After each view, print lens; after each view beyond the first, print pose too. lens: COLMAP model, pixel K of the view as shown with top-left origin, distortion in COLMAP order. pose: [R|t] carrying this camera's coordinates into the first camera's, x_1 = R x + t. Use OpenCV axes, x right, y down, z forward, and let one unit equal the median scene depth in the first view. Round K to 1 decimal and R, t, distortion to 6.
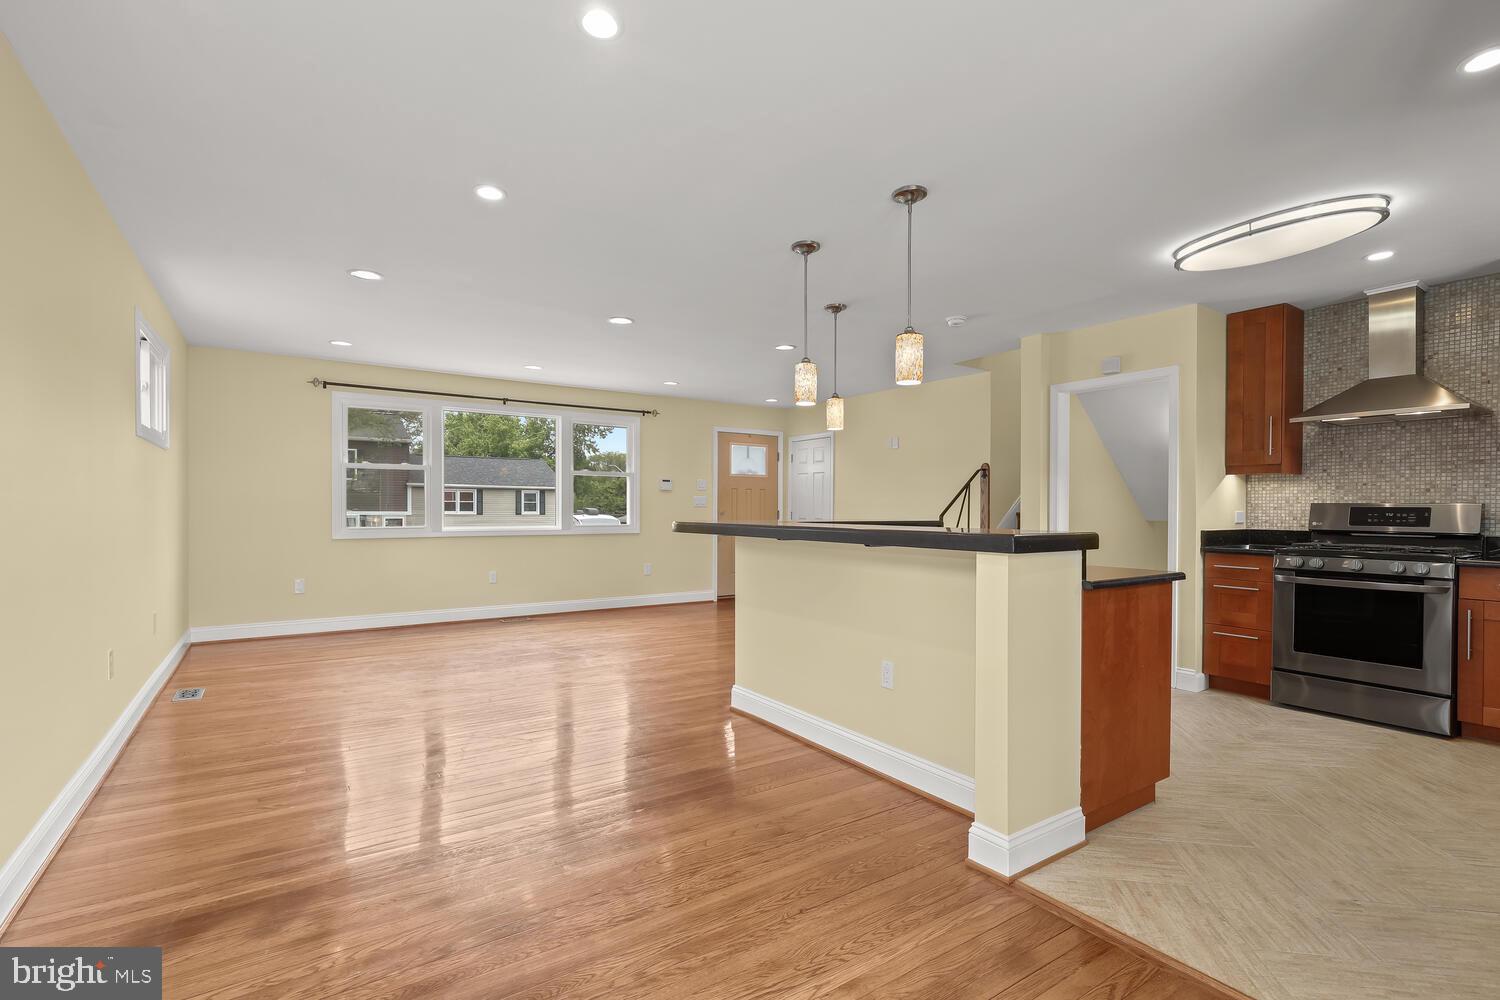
lens RADIAL K [[689.1, 0, 758.0], [0, 689.1, 514.5], [0, 0, 1]] dist [0.001170, -0.000037]
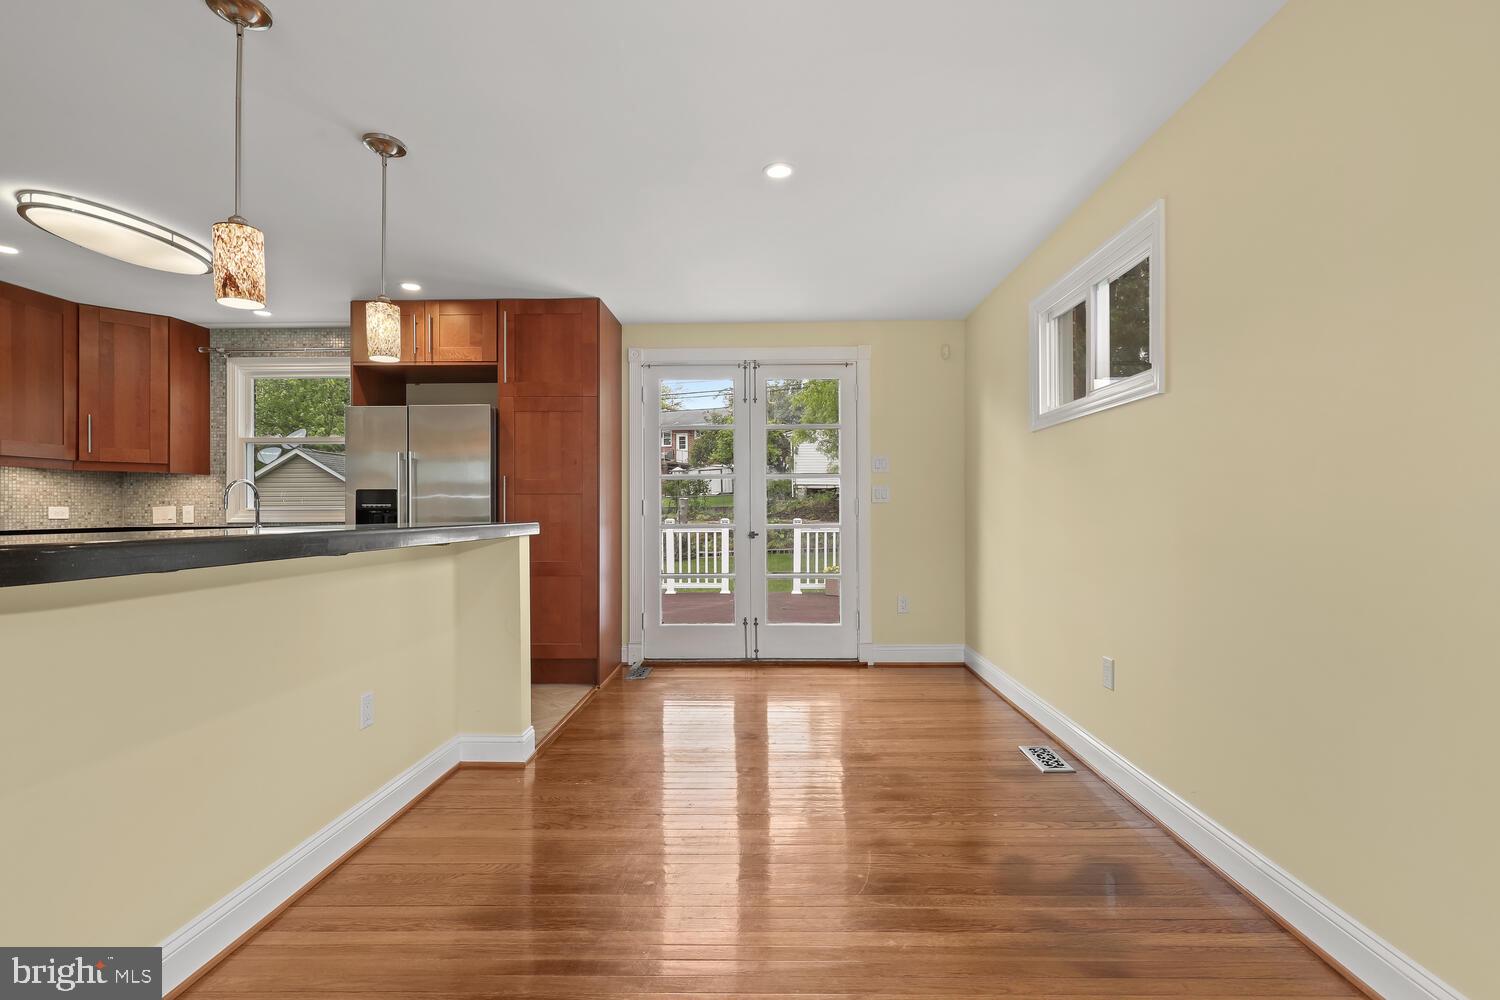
lens RADIAL K [[677.3, 0, 755.5], [0, 677.3, 509.8], [0, 0, 1]] dist [-0.001057, 0.000418]
pose [[-0.809264, -0.000740, 0.587445, -0.240951], [0.004937, 0.999955, 0.008060, -0.001741], [-0.587425, 0.009422, -0.809224, 0.514305]]
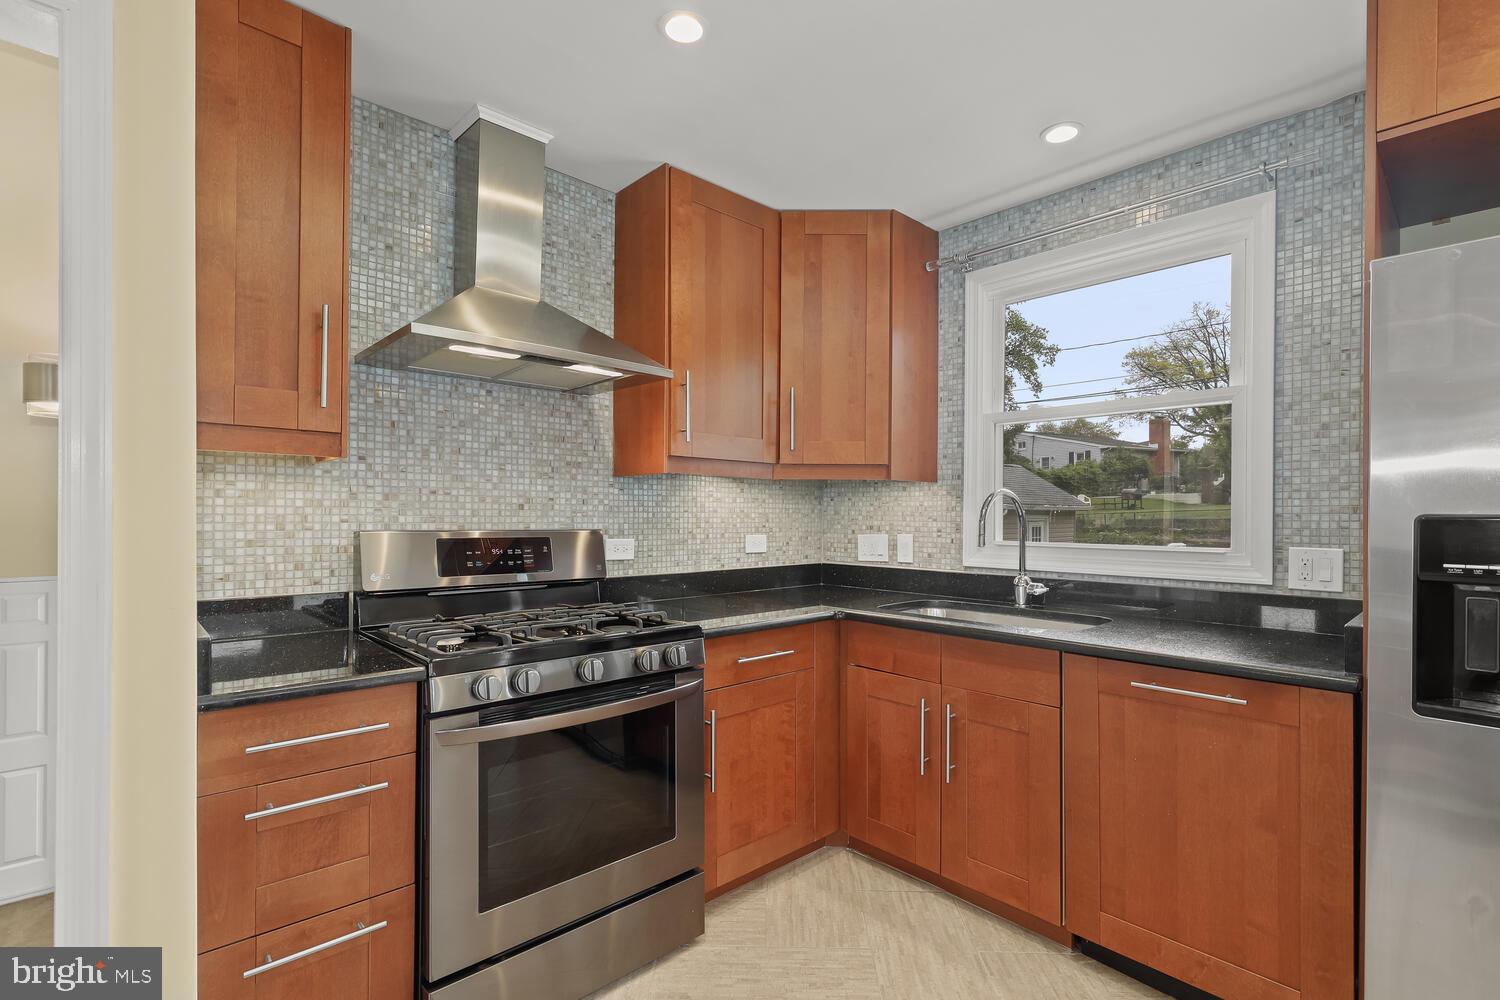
lens RADIAL K [[692.8, 0, 760.9], [0, 692.8, 515.3], [0, 0, 1]] dist [0.000873, 0.000006]
pose [[-0.153914, -0.005572, 0.988068, 0.183044], [0.001232, 0.999982, 0.005831, -0.015928], [-0.988083, 0.002115, -0.153905, 0.454952]]
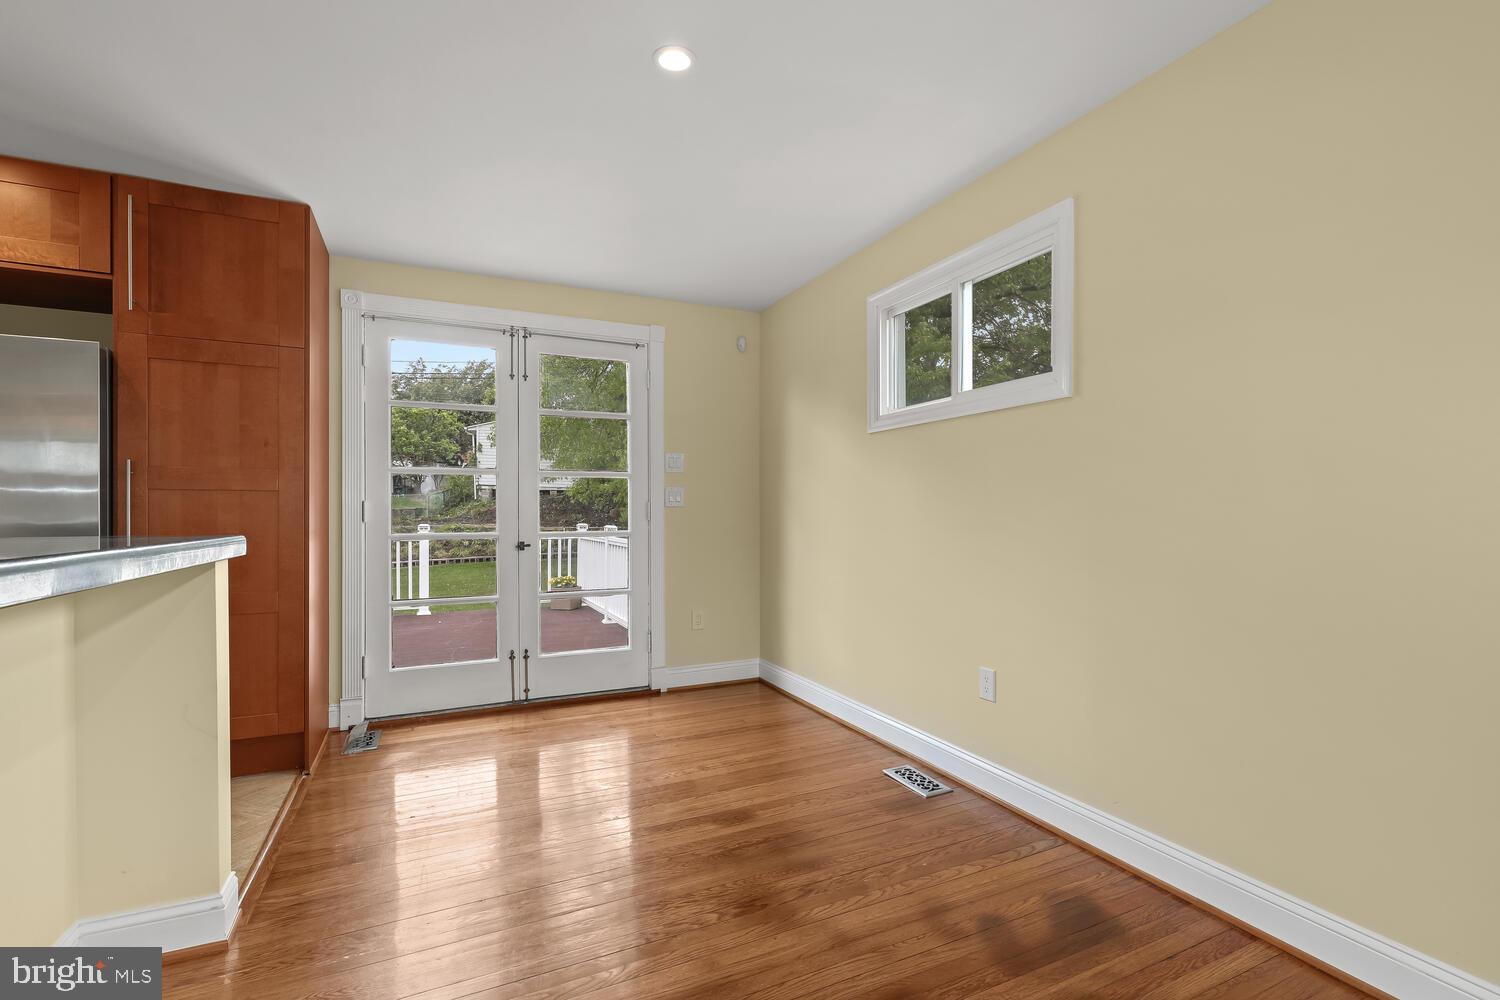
lens RADIAL K [[682.6, 0, 754.3], [0, 682.6, 514.0], [0, 0, 1]] dist [0.001326, 0.000384]
pose [[-0.986768, -0.002551, 0.162119, -0.124300], [-0.000885, 0.999946, 0.010346, -0.002266], [-0.162136, 0.010066, -0.986717, 0.479929]]
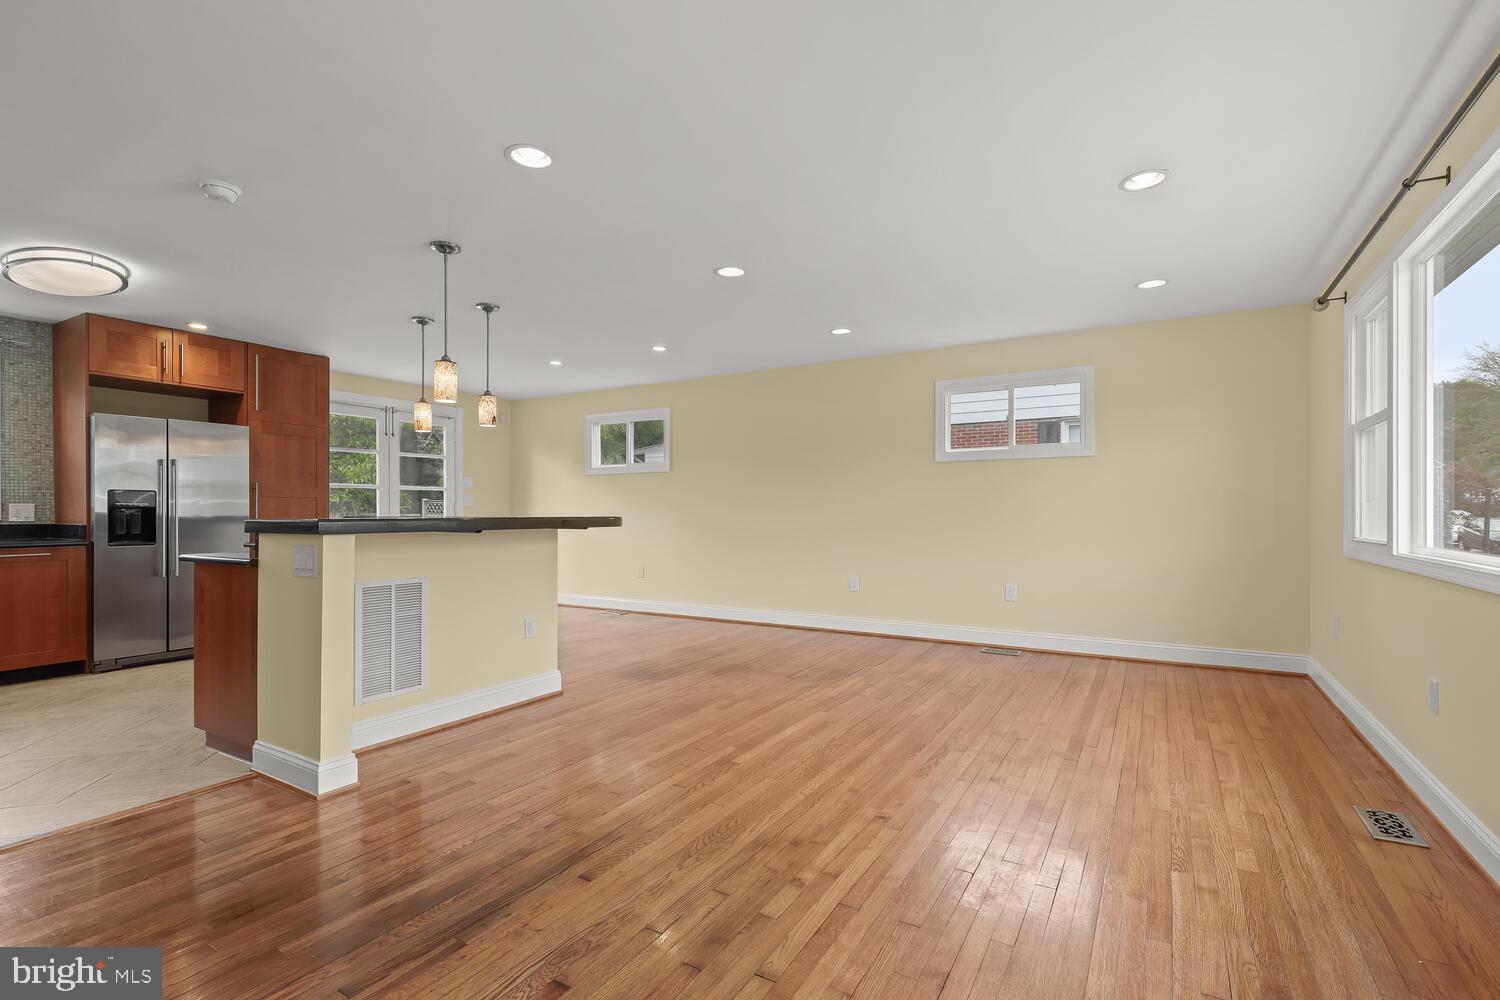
lens RADIAL K [[698.1, 0, 750.2], [0, 698.1, 505.9], [0, 0, 1]] dist [0.002224, -0.000037]
pose [[-0.911754, -0.006269, -0.410690, 0.069871], [-0.005402, 0.999980, -0.003271, -0.001771], [0.410702, -0.000764, -0.911769, 1.051656]]
